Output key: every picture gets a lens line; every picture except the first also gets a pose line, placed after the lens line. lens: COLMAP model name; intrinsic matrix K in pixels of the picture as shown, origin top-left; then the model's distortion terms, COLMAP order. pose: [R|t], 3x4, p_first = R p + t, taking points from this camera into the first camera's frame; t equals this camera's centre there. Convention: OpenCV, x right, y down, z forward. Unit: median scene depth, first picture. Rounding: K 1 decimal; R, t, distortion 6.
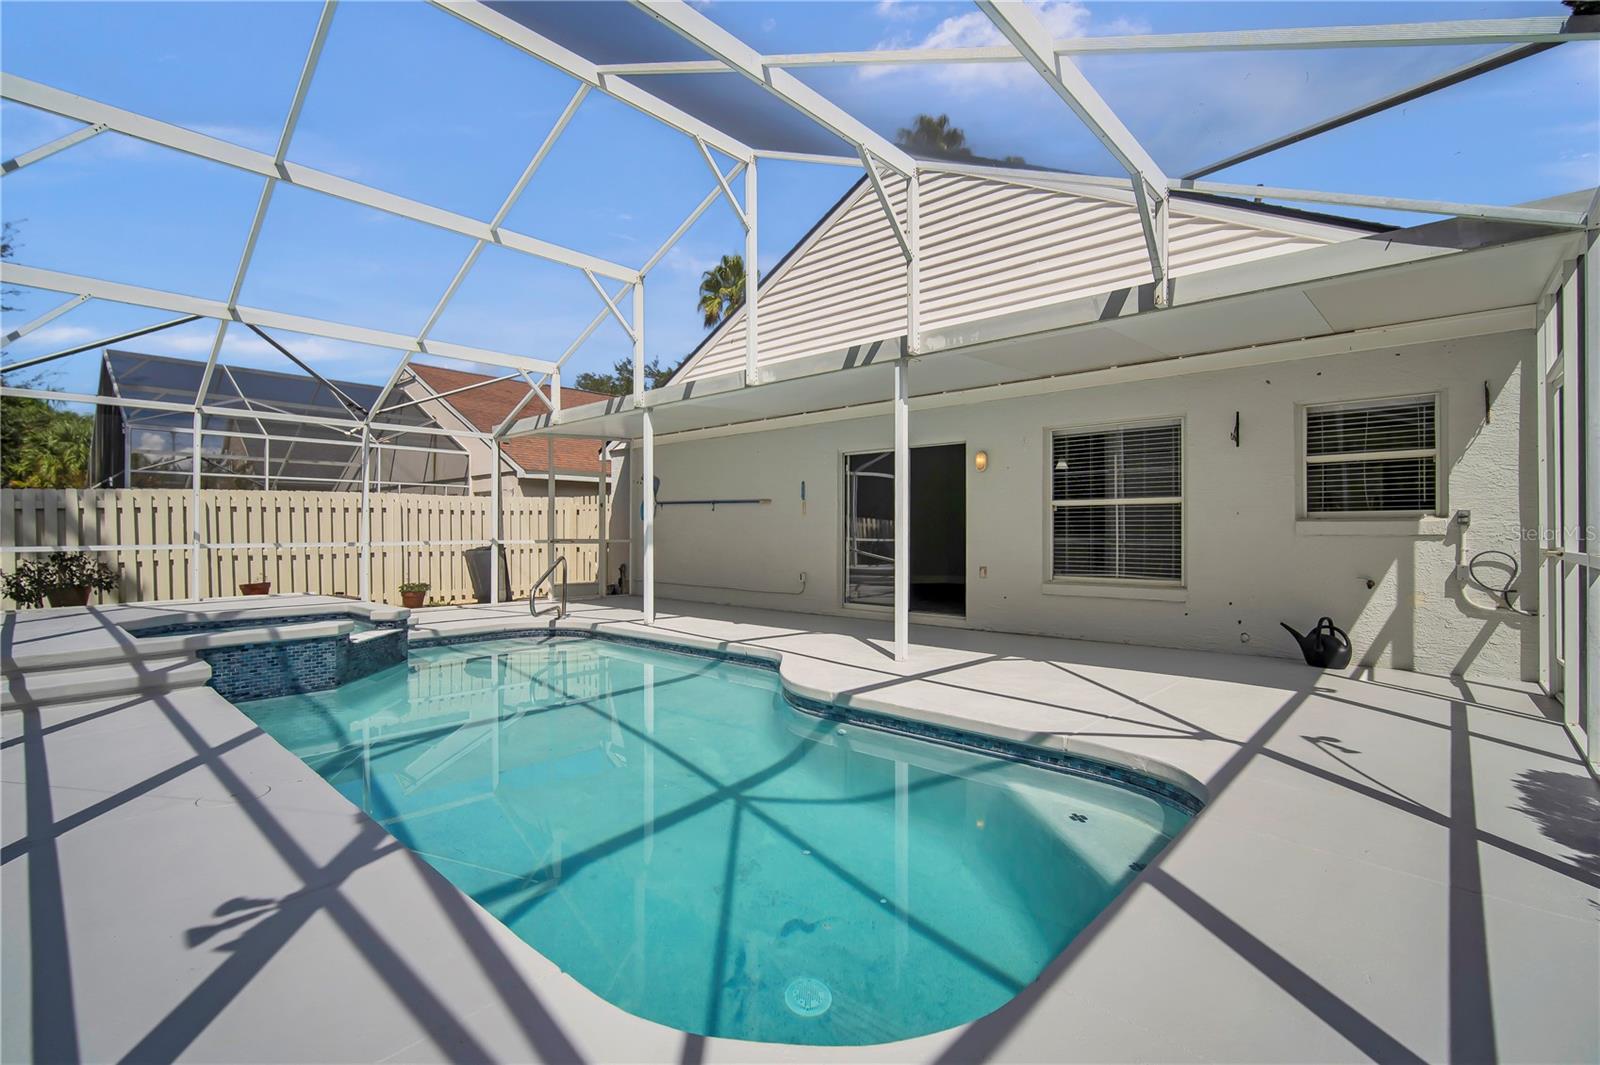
lens RADIAL K [[720.5, 0, 808.5], [0, 720.5, 536.8], [0, 0, 1]] dist [-0.013717, 0.002106]
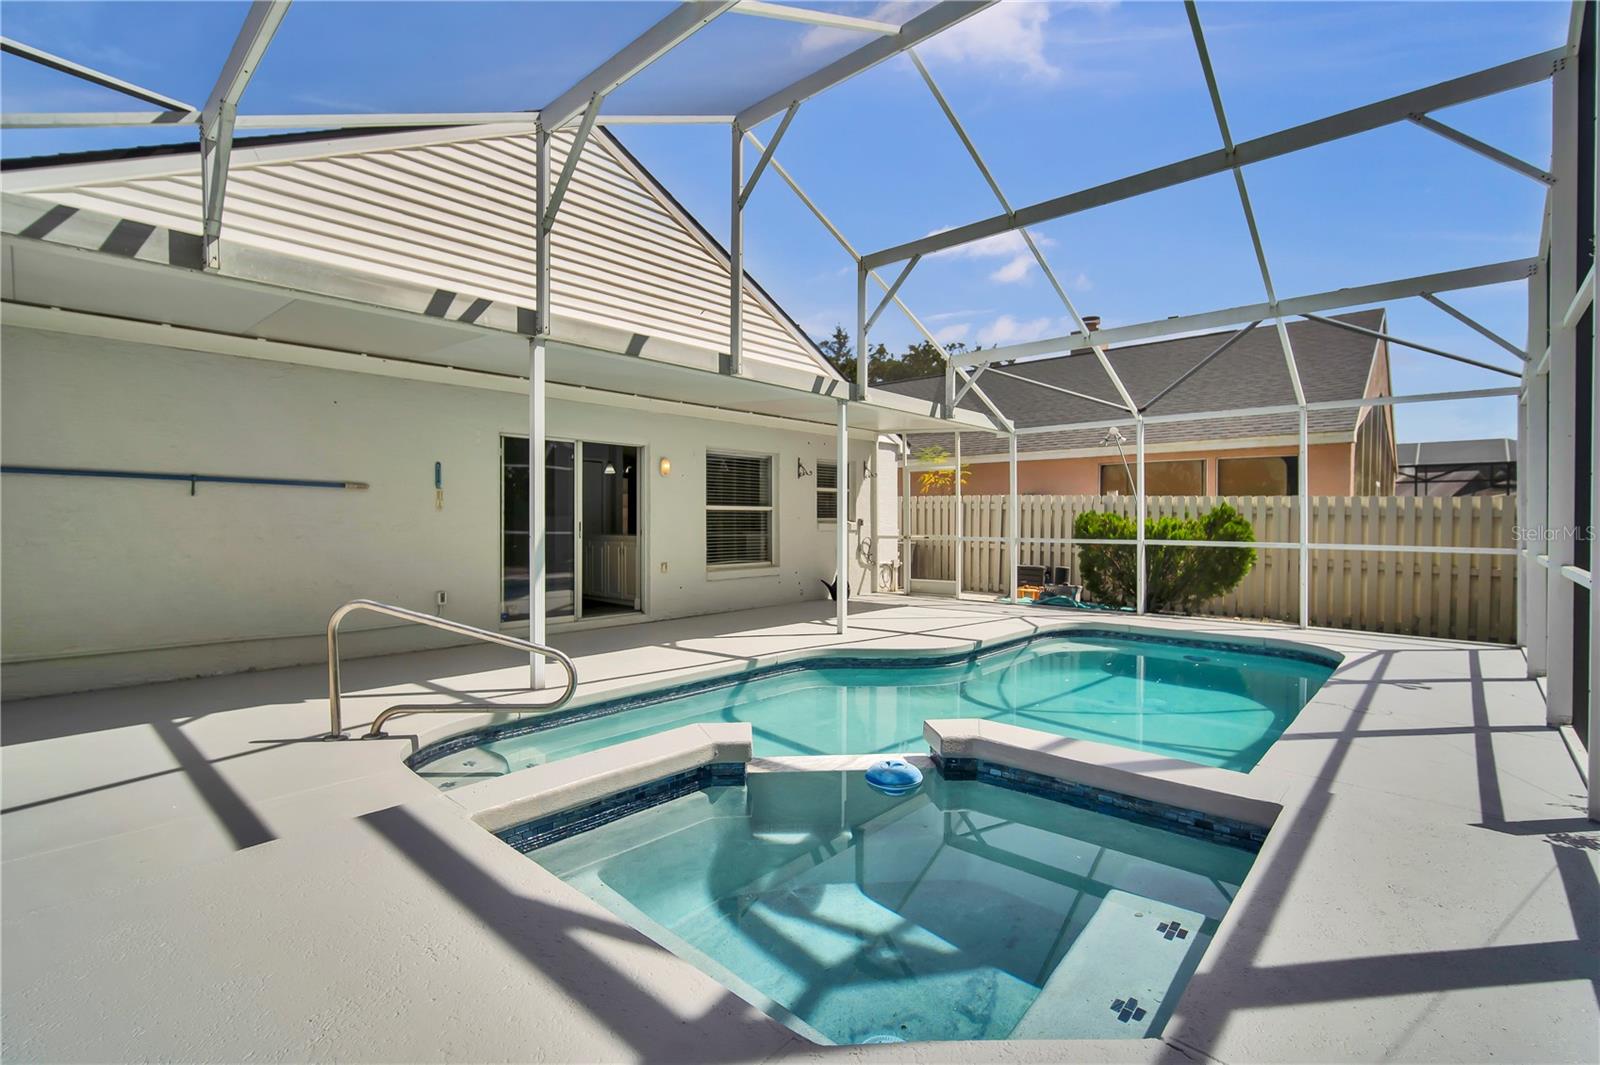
lens RADIAL K [[720.5, 0, 801.7], [0, 720.5, 528.8], [0, 0, 1]] dist [-0.013717, 0.002106]
pose [[0.020878, -0.000431, 0.999782, -0.817451], [0.018008, 0.999838, 0.000055, -0.005738], [-0.999620, 0.018003, 0.020882, 0.725560]]
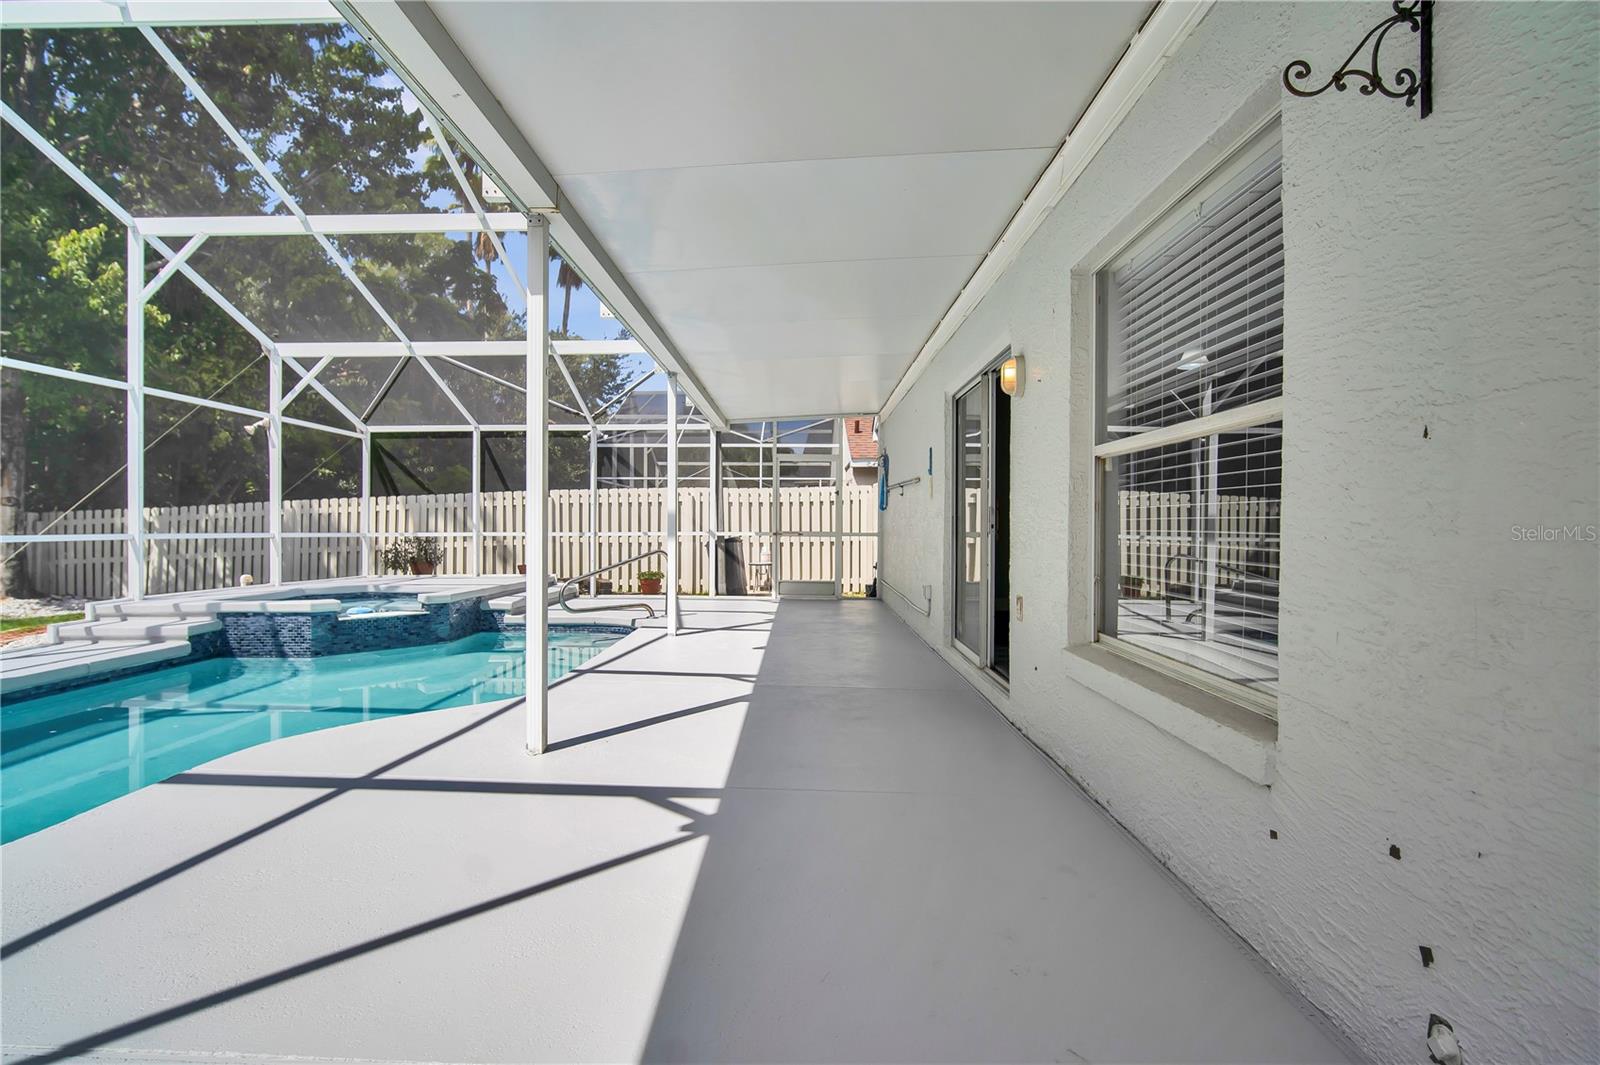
lens RADIAL K [[720.5, 0, 796.7], [0, 720.5, 527.3], [0, 0, 1]] dist [-0.013717, 0.002106]
pose [[0.655954, 0.005633, -0.754780, 0.483583], [-0.006810, 0.999976, 0.001545, -0.004539], [0.754770, 0.004127, 0.655976, 0.547134]]
